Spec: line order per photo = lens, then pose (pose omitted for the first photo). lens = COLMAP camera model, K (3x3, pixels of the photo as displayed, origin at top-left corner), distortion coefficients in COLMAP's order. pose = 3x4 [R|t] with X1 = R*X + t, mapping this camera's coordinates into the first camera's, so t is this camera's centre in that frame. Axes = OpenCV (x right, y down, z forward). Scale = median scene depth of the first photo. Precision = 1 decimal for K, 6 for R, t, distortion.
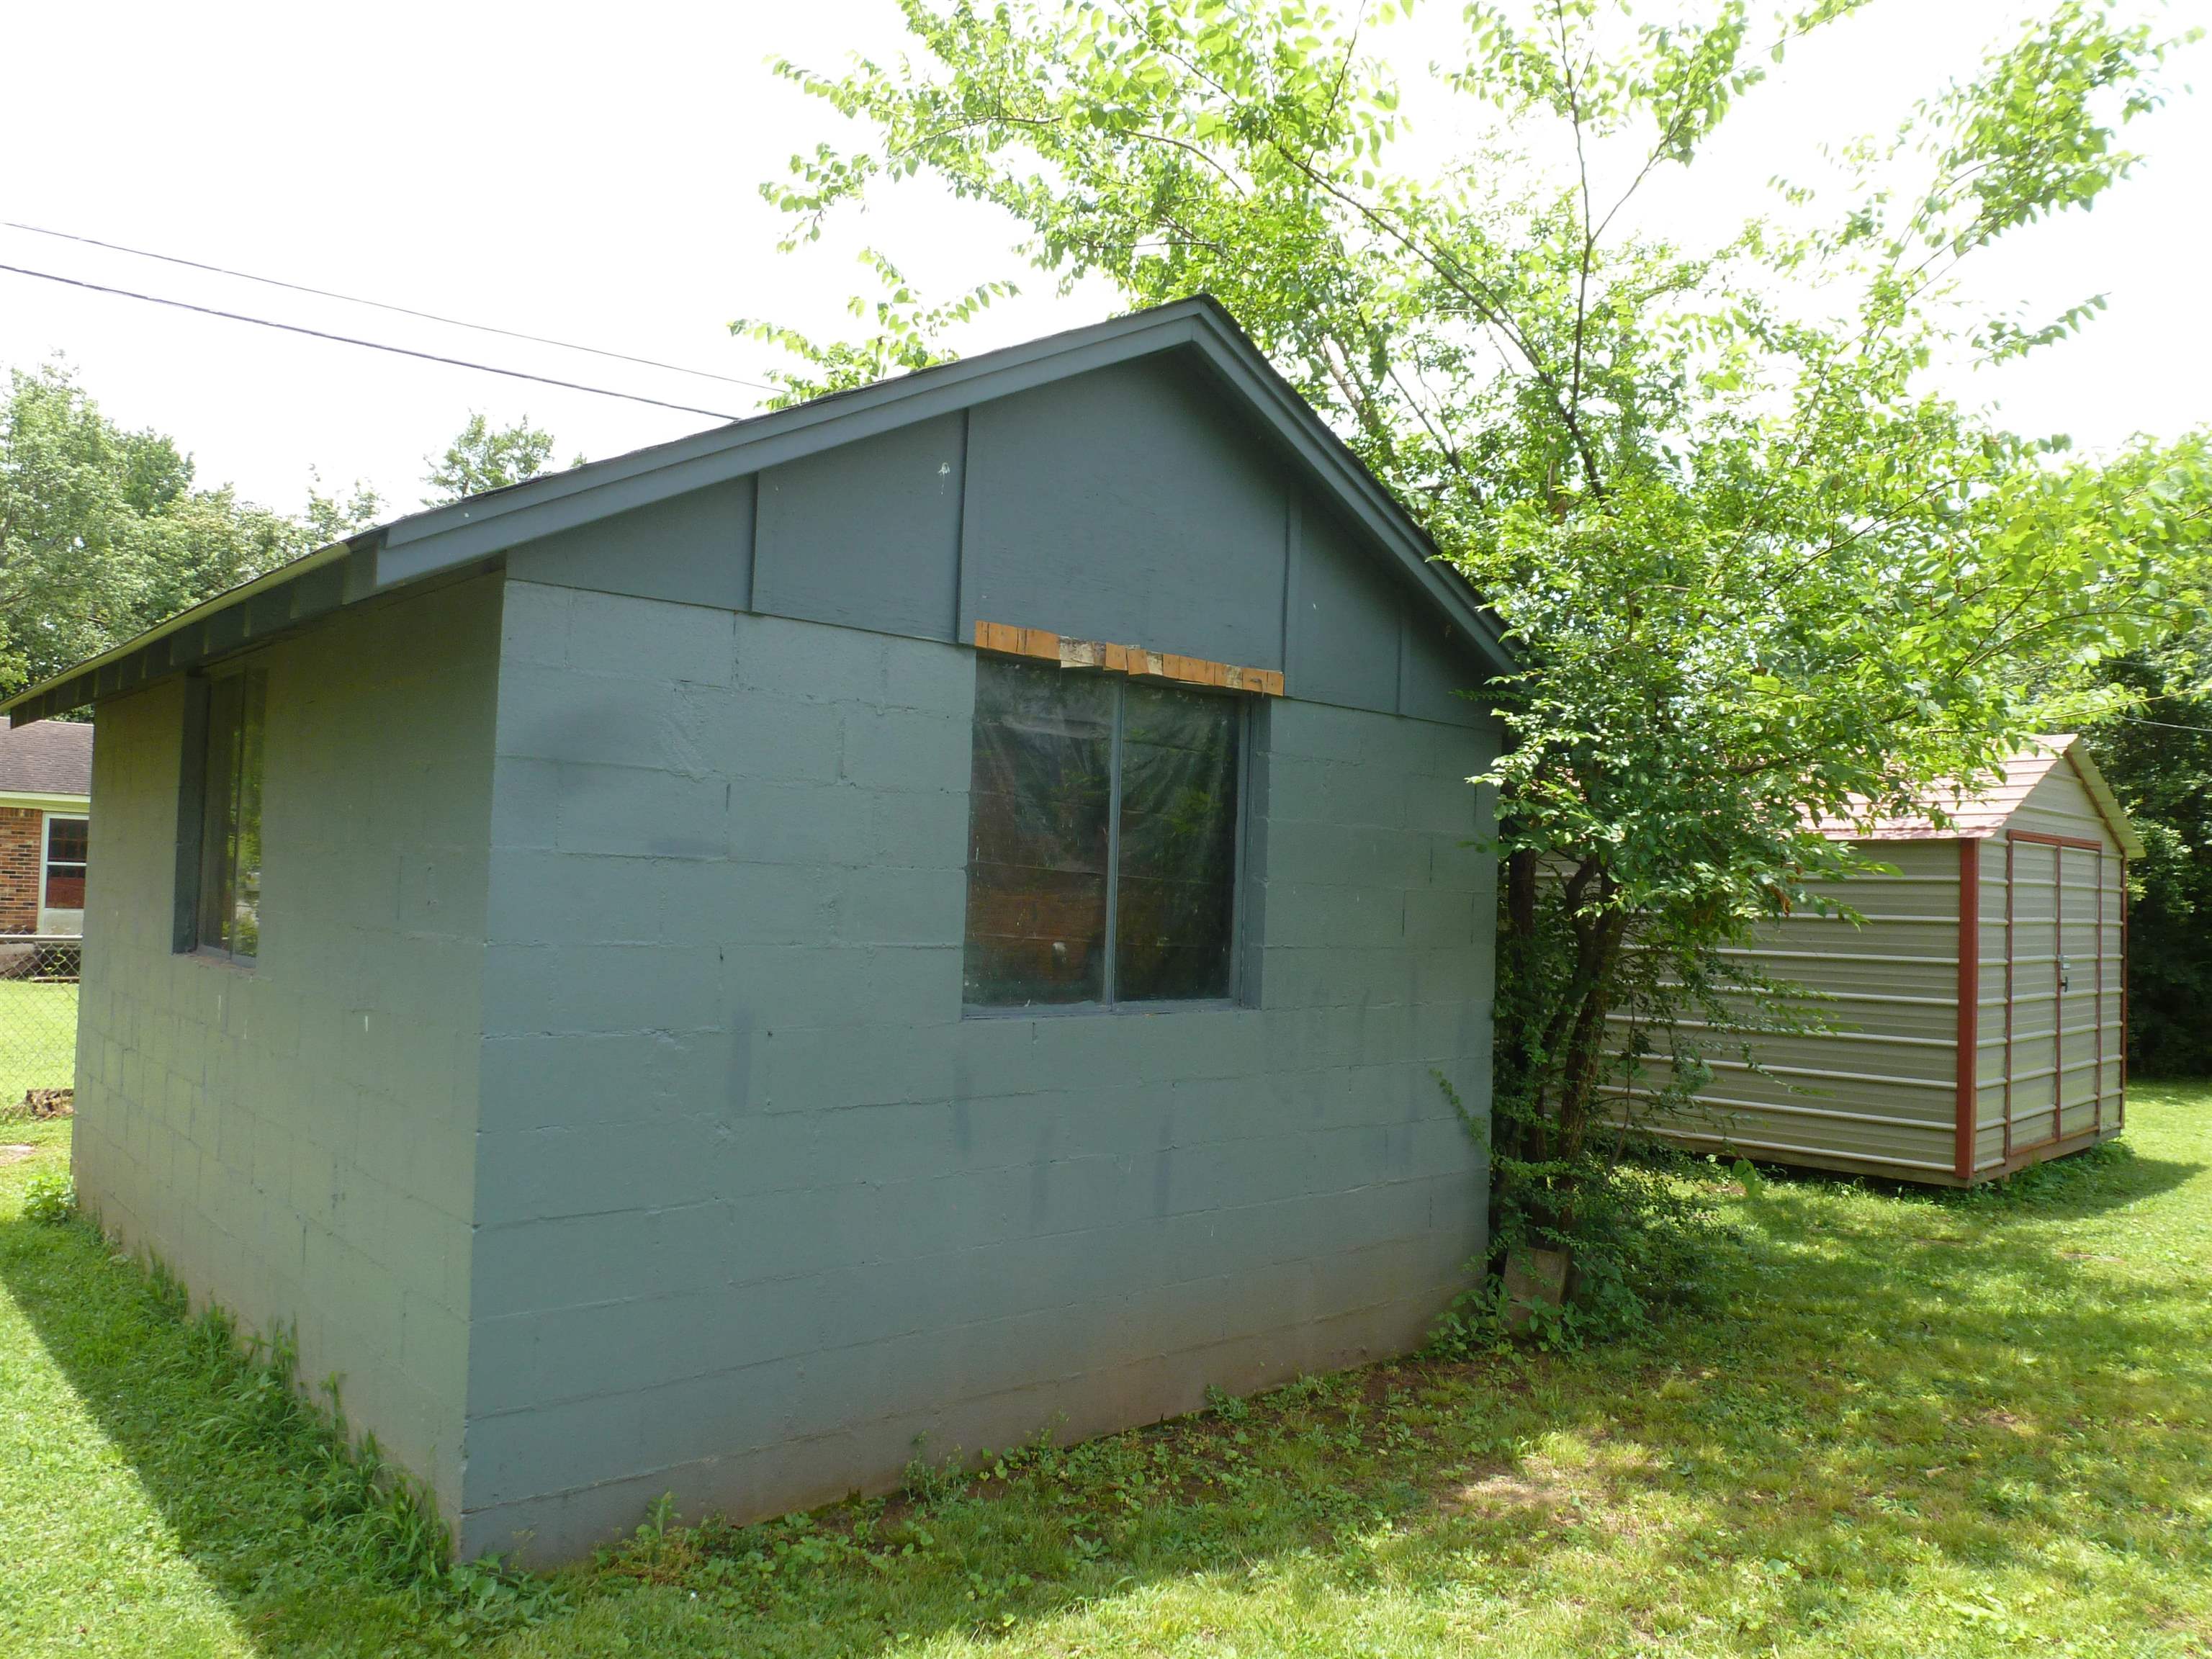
lens RADIAL K [[1581.0, 0, 1111.1], [0, 1581.0, 826.2], [0, 0, 1]] dist [-0.069296, 0.020577]
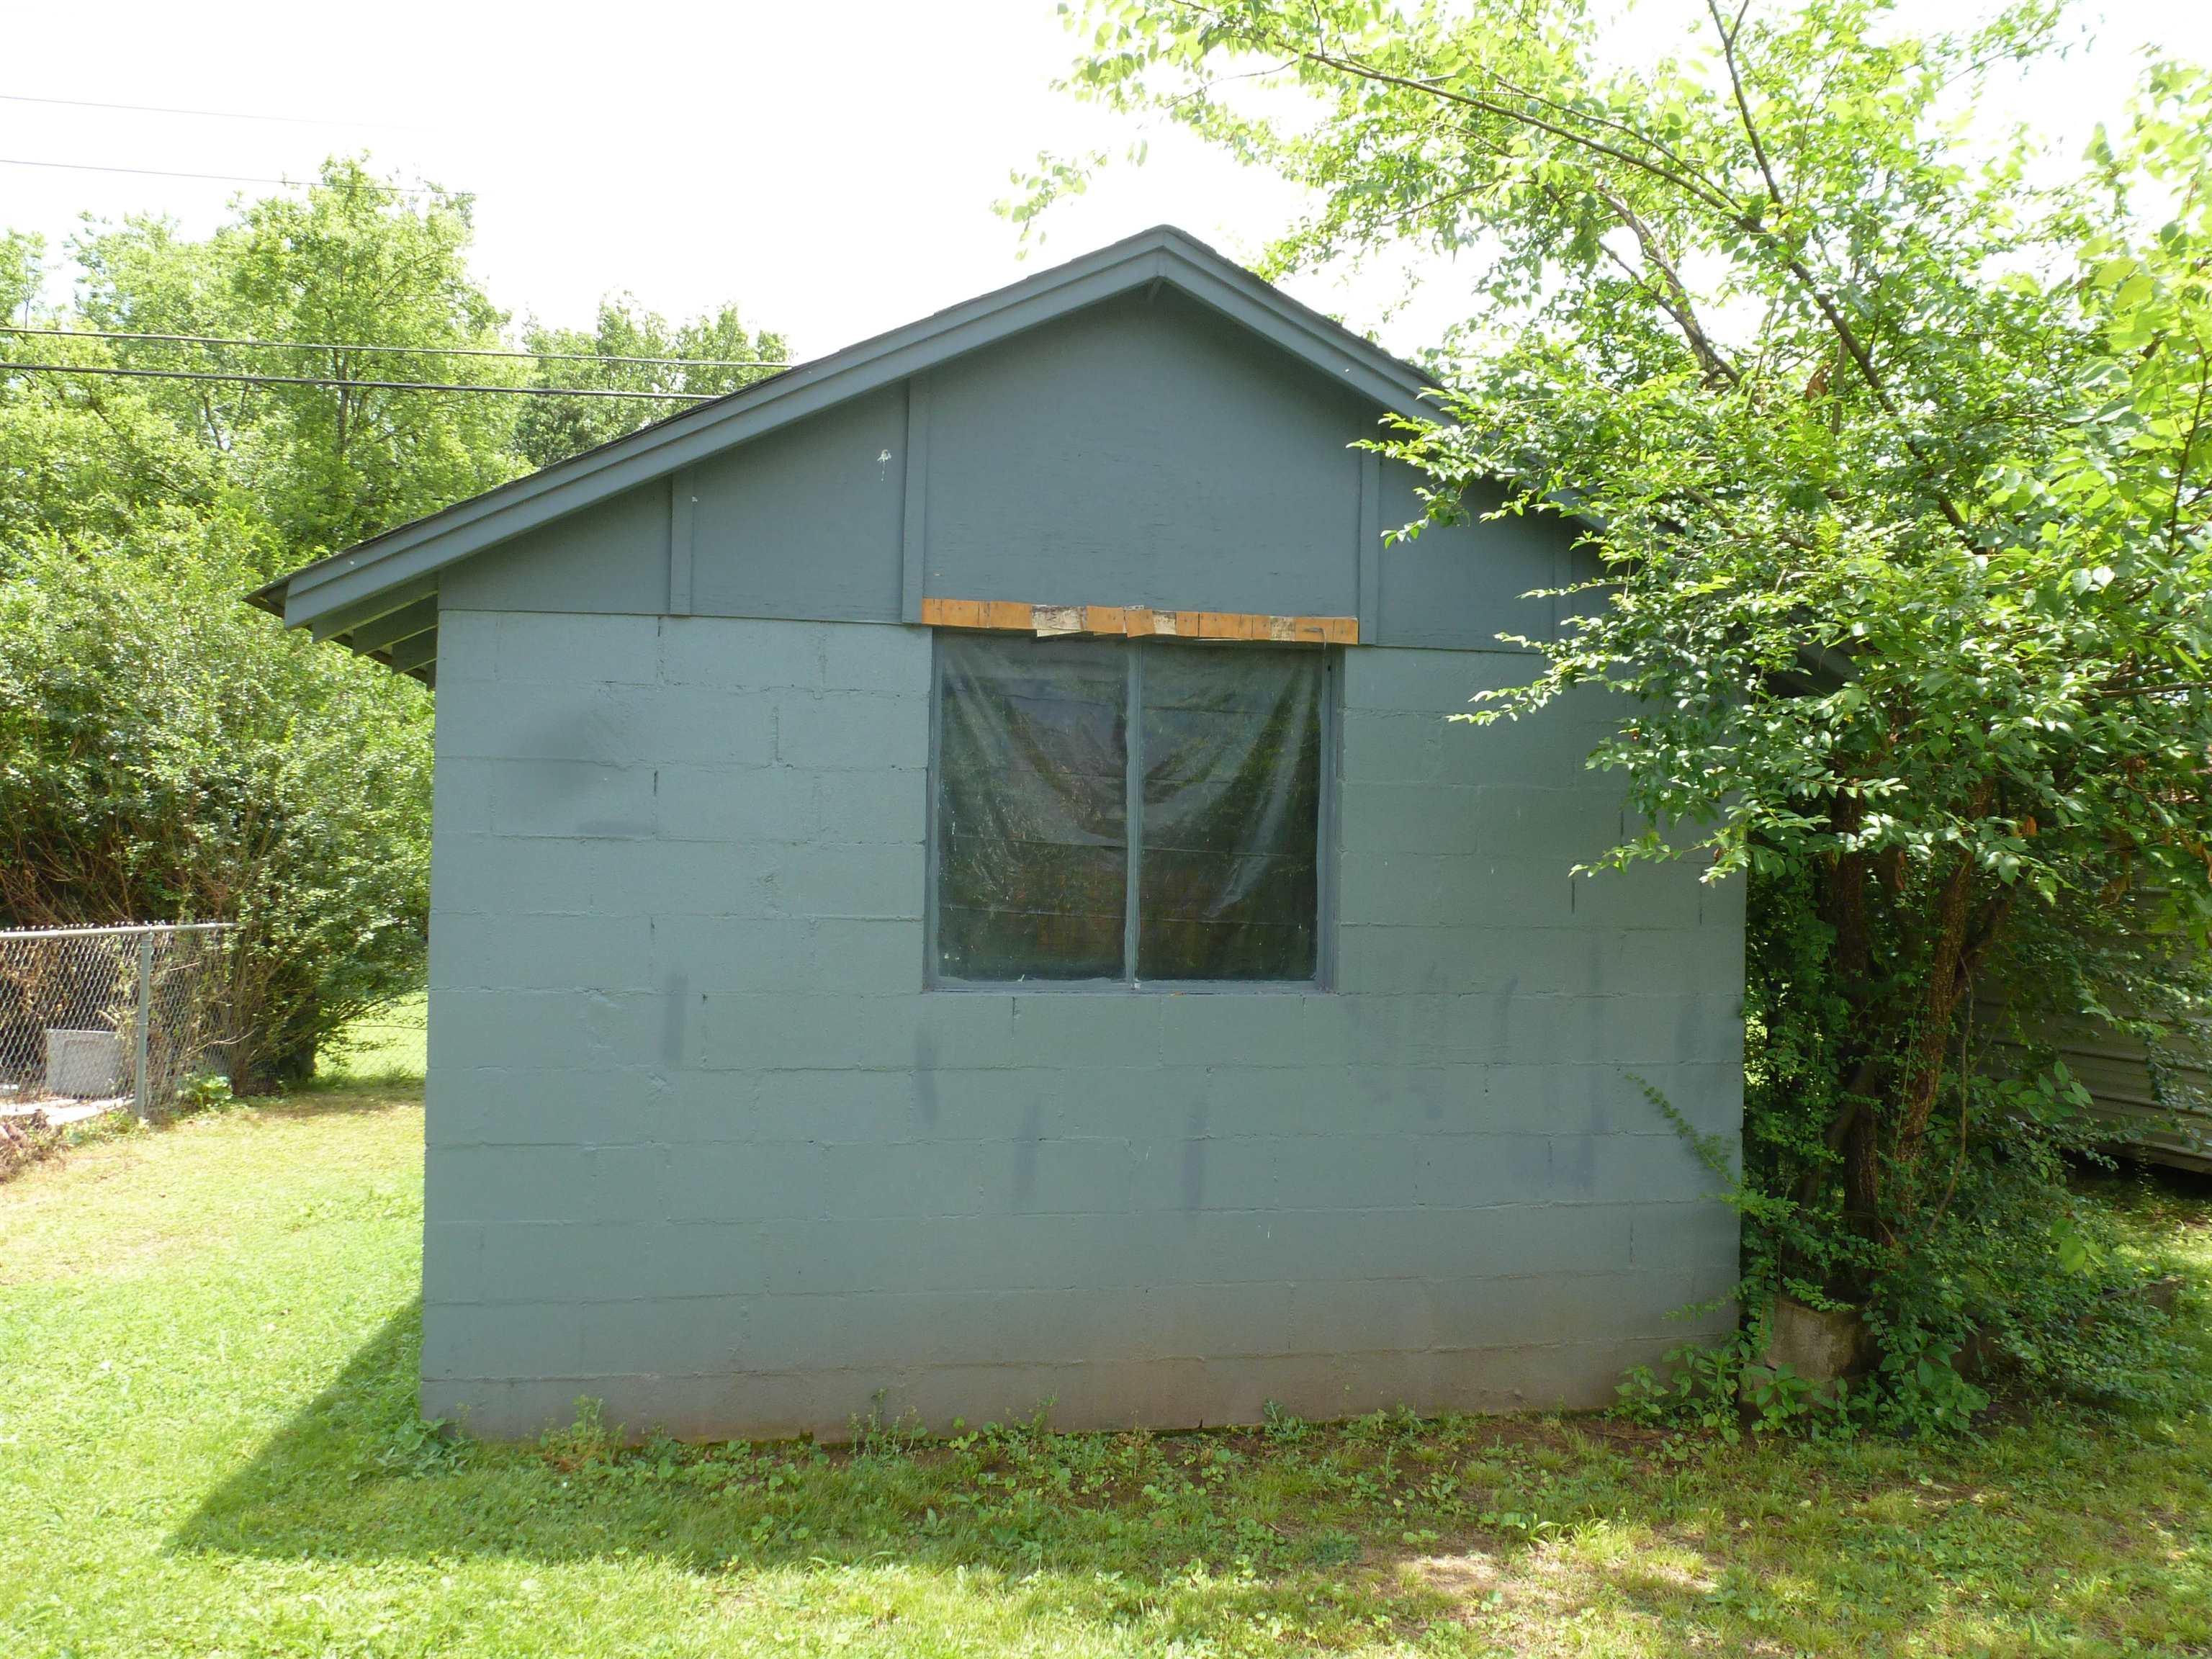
lens RADIAL K [[1581.0, 0, 1107.9], [0, 1581.0, 833.6], [0, 0, 1]] dist [-0.069296, 0.020577]
pose [[0.848229, -0.030822, -0.528733, 0.540789], [0.032342, 0.999457, -0.006378, 0.030825], [0.528642, -0.011690, 0.848765, 0.196001]]
